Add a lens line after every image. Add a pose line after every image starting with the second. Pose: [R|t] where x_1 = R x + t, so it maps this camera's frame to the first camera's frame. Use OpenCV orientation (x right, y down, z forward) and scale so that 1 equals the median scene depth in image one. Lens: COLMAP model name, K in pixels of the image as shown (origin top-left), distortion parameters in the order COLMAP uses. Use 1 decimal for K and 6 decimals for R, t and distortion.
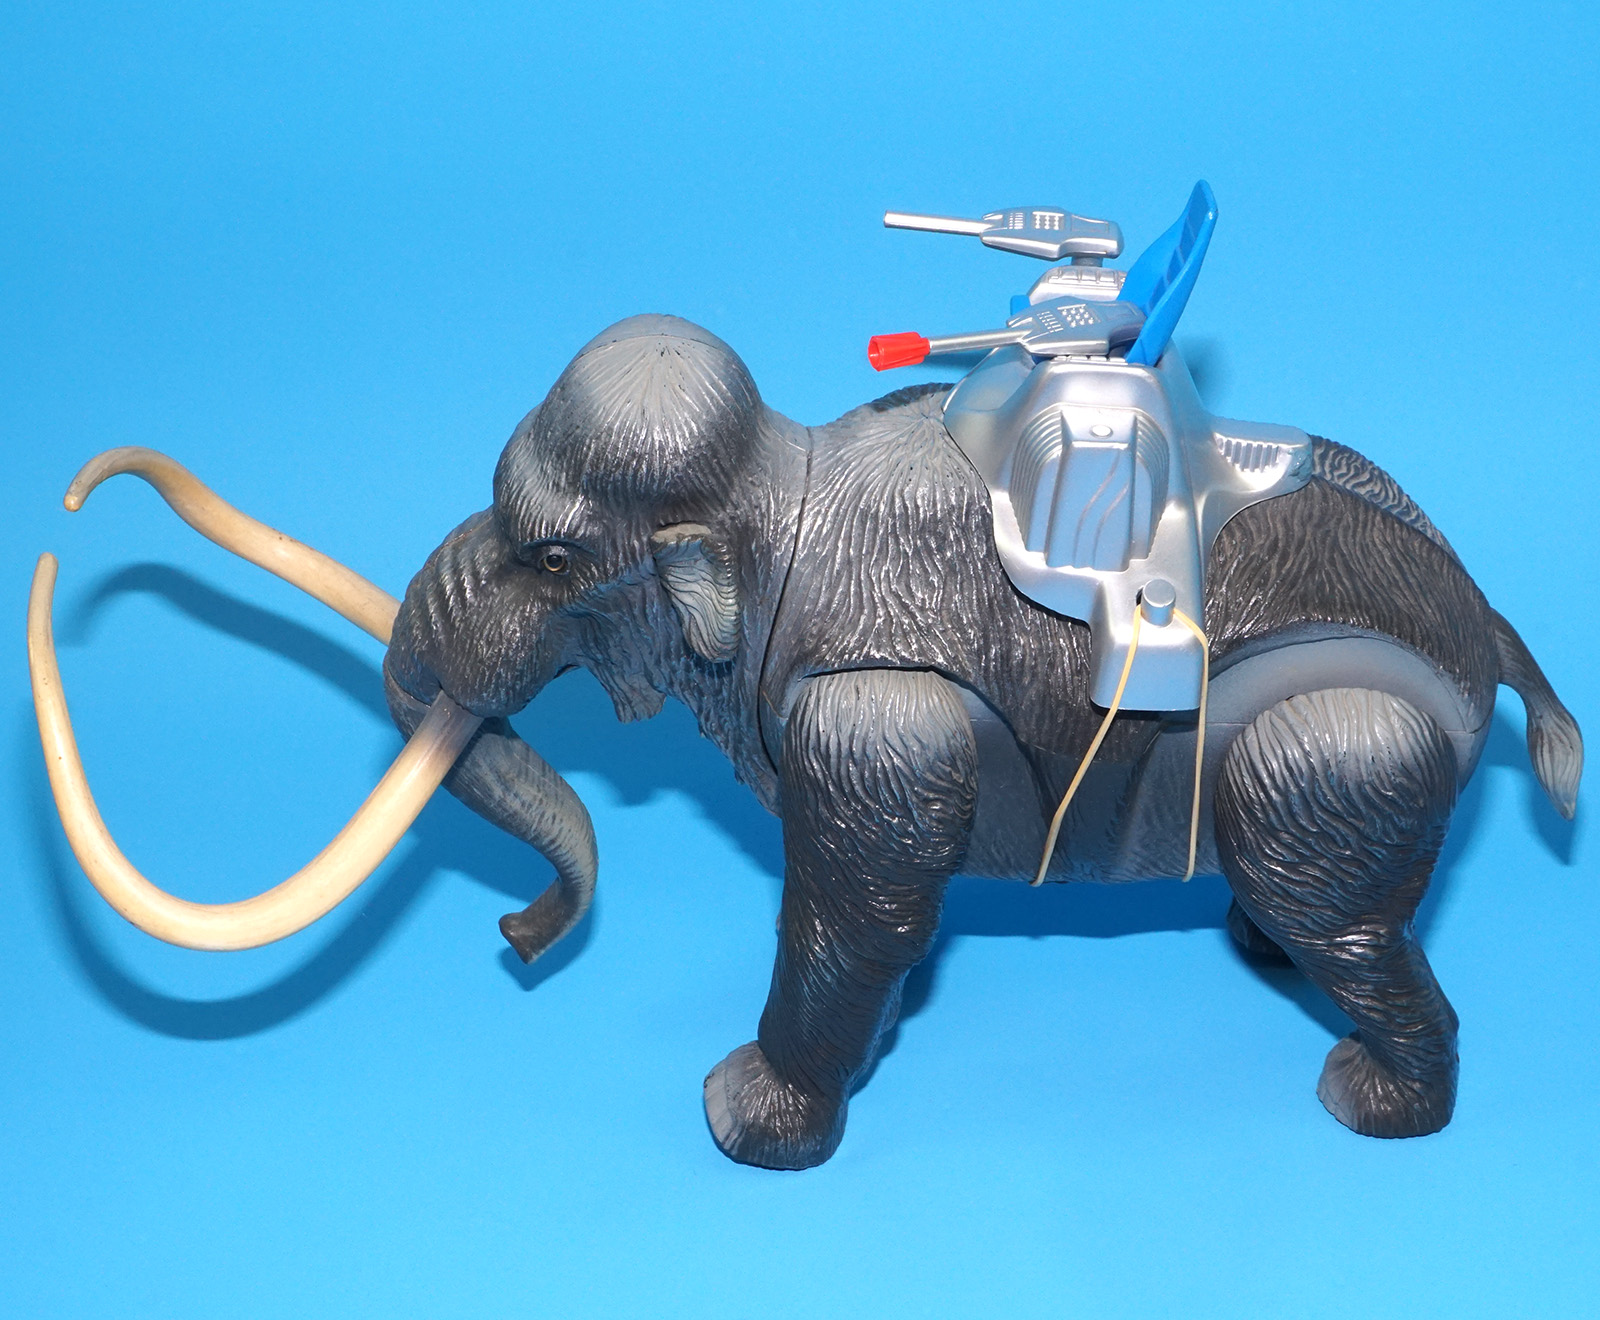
lens RADIAL K [[3136.8, 0, 930.7], [0, 3136.8, 514.8], [0, 0, 1]] dist [0.005246, 0.064680]
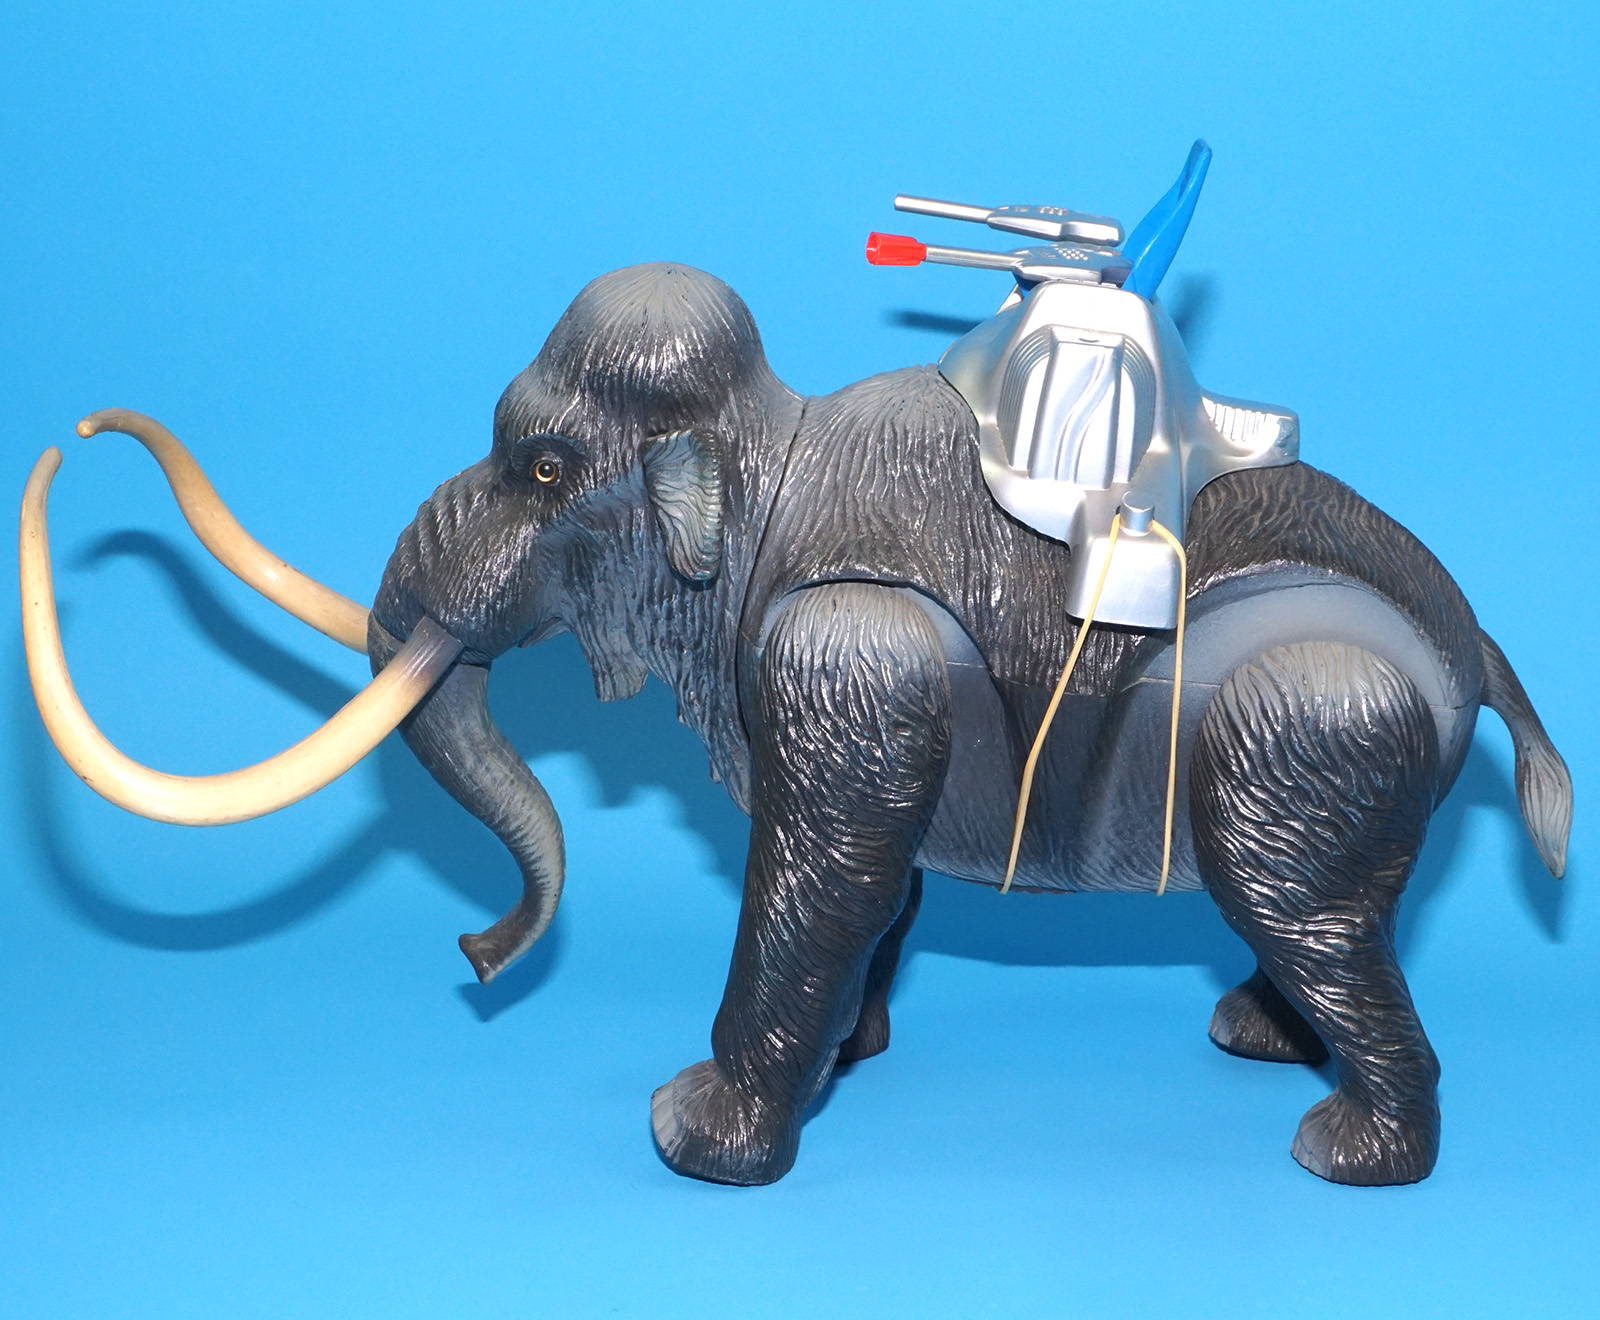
lens RADIAL K [[3136.8, 0, 930.7], [0, 3136.8, 514.8], [0, 0, 1]] dist [0.005246, 0.064680]
pose [[0.997797, 0.057028, -0.033908, 0.038838], [-0.064224, 0.958461, -0.277901, 0.298989], [0.016652, 0.279466, 0.960011, 0.032398]]
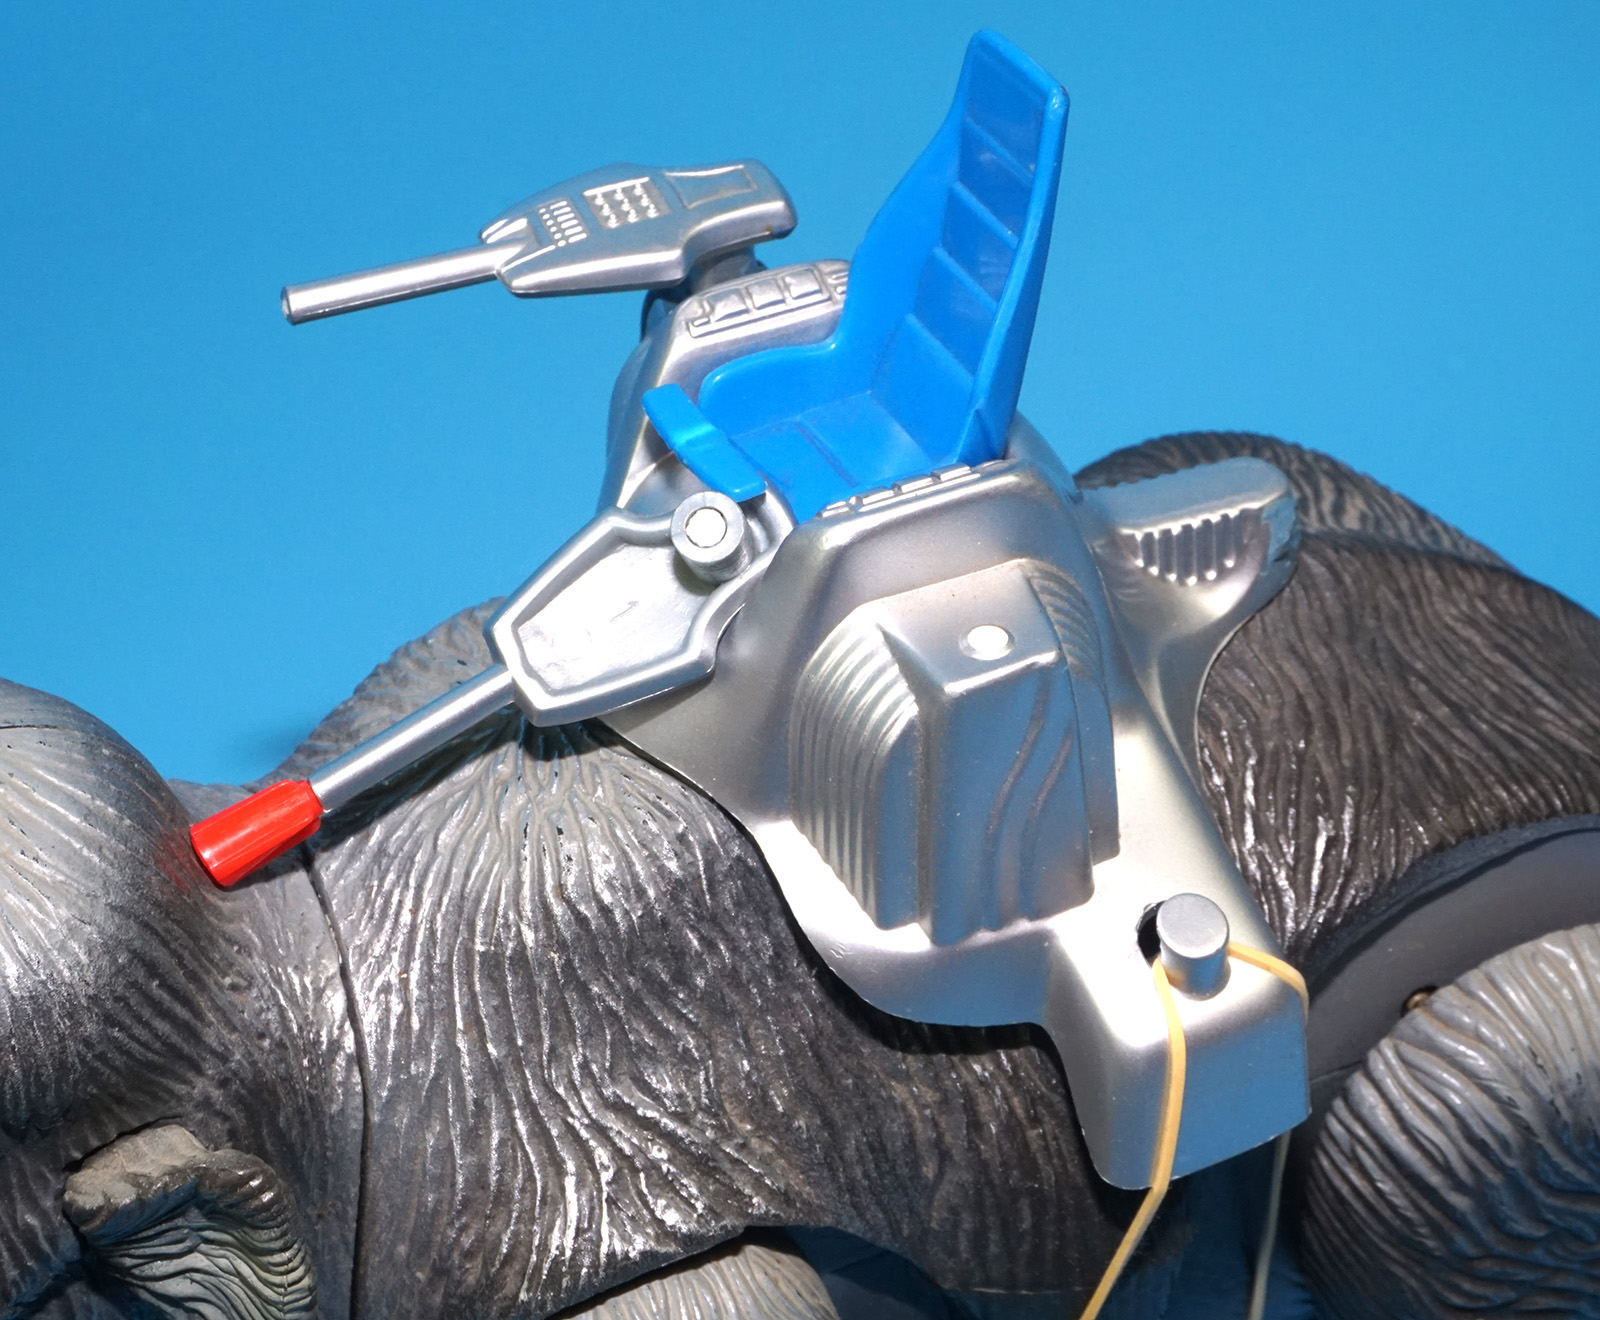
lens RADIAL K [[3958.3, 0, 800.3], [0, 3958.3, 521.0], [0, 0, 1]] dist [0.106299, -0.352391]
pose [[0.913155, -0.324991, 0.246026, -0.098779], [0.304372, 0.945122, 0.118755, -0.112267], [-0.271118, -0.033558, 0.961961, 0.438902]]
